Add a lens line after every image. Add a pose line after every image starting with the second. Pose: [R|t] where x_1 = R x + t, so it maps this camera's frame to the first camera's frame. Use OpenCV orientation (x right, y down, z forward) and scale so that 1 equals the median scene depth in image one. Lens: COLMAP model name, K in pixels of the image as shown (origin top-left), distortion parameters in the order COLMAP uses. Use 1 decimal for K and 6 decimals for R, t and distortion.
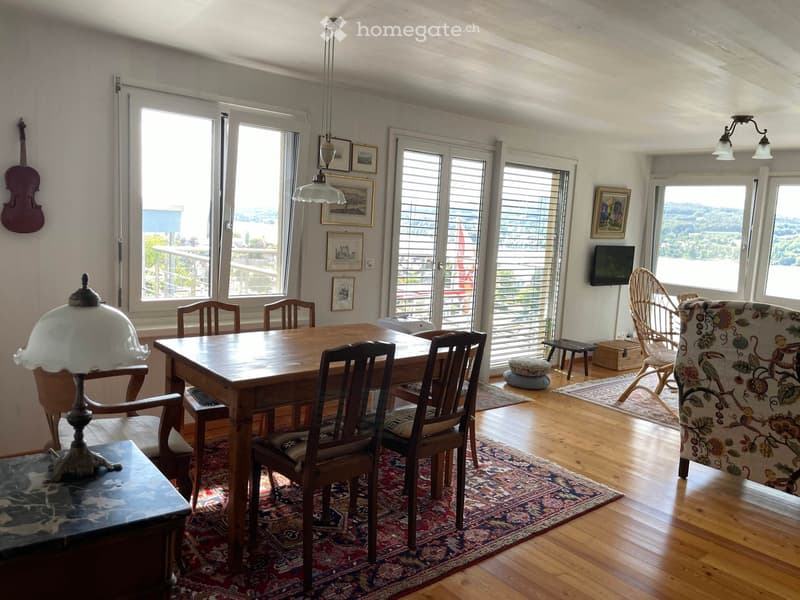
lens RADIAL K [[608.6, 0, 400.0], [0, 608.6, 300.0], [0, 0, 1]] dist [0.086820, -0.122461]
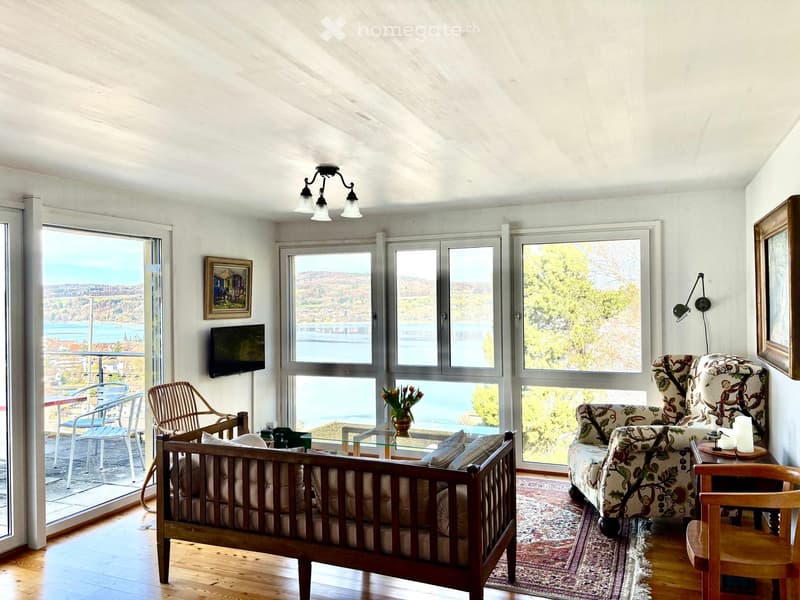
lens RADIAL K [[595.2, 0, 400.0], [0, 595.2, 300.0], [0, 0, 1]] dist [0.071901, 0.001172]
pose [[0.886751, -0.064749, 0.457690, 0.179569], [0.118958, 0.988757, -0.090598, -0.024397], [-0.446678, 0.134784, 0.884484, 0.181653]]
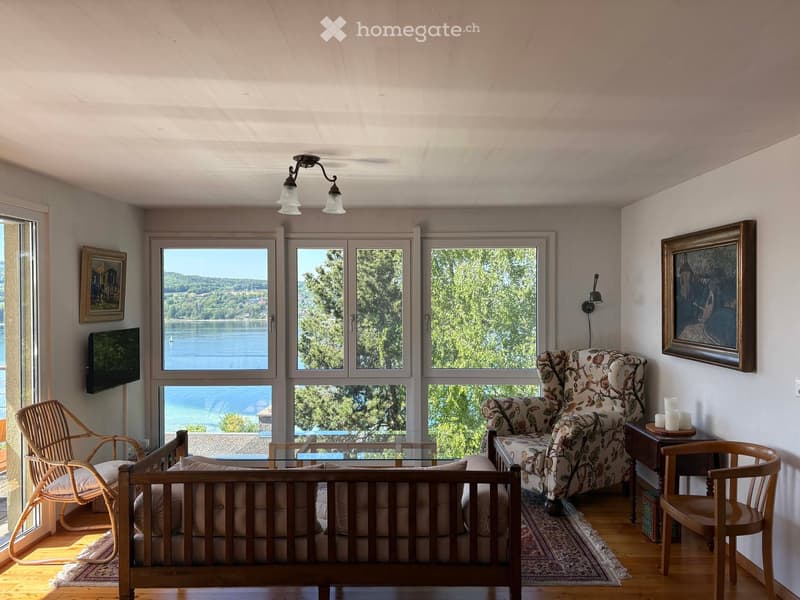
lens RADIAL K [[603.2, 0, 400.0], [0, 603.2, 300.0], [0, 0, 1]] dist [0.007917, -0.006380]
pose [[0.637643, -0.060725, 0.767935, 0.029558], [0.138281, 0.989718, -0.036557, -0.054264], [-0.757819, 0.129501, 0.639483, 0.314381]]
